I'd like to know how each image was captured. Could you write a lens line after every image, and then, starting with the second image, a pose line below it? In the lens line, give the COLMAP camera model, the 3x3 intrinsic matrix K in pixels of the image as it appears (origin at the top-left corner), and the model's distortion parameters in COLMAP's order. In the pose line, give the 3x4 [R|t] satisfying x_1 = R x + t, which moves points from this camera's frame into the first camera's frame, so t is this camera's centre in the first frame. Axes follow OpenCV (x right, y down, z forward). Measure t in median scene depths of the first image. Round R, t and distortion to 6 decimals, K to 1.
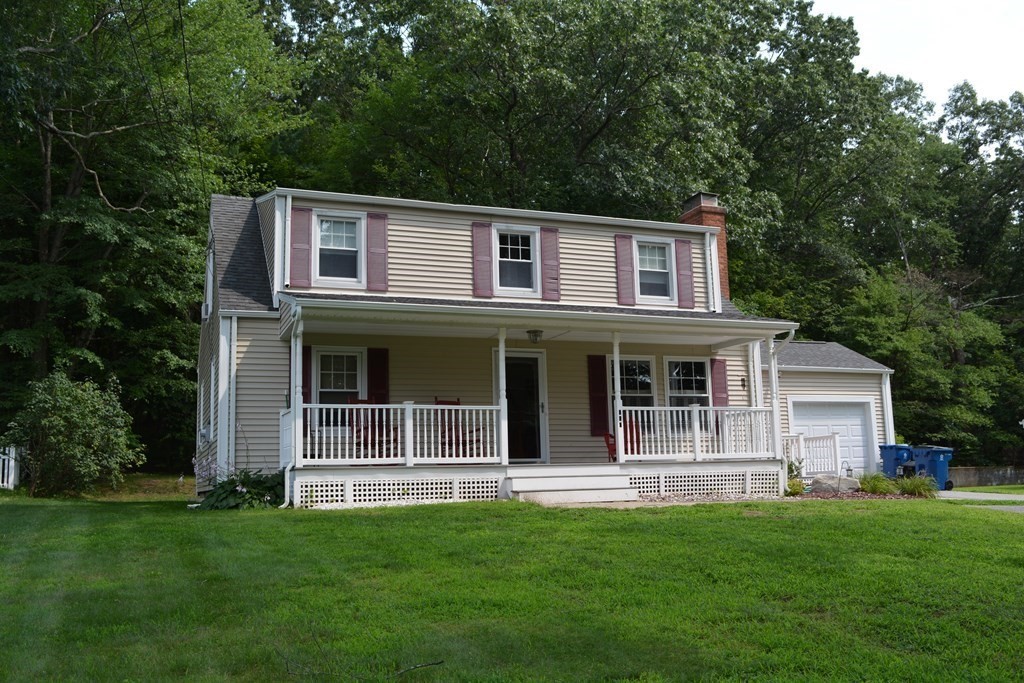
lens RADIAL K [[944.5, 0, 512.0], [0, 944.5, 341.5], [0, 0, 1]] dist [0.013334, 0.001825]
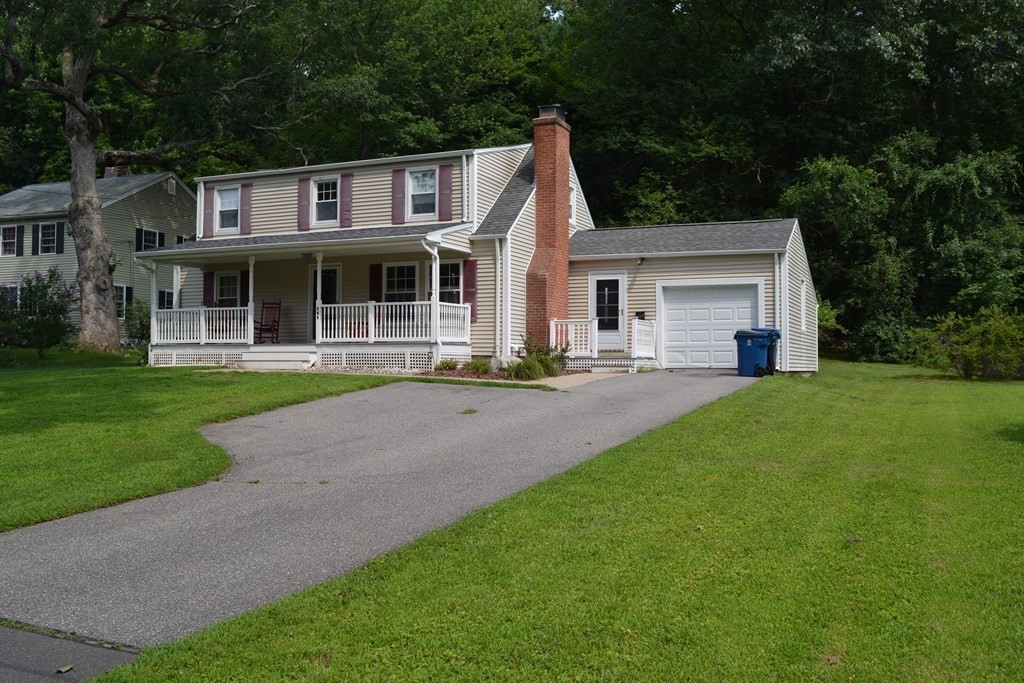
lens RADIAL K [[706.0, 0, 512.0], [0, 706.0, 341.5], [0, 0, 1]] dist [0.001092, -0.000458]
pose [[0.758961, 0.009967, -0.651060, 0.914481], [0.079165, 0.991053, 0.107457, 0.031411], [0.646306, -0.133097, 0.751381, 0.356338]]
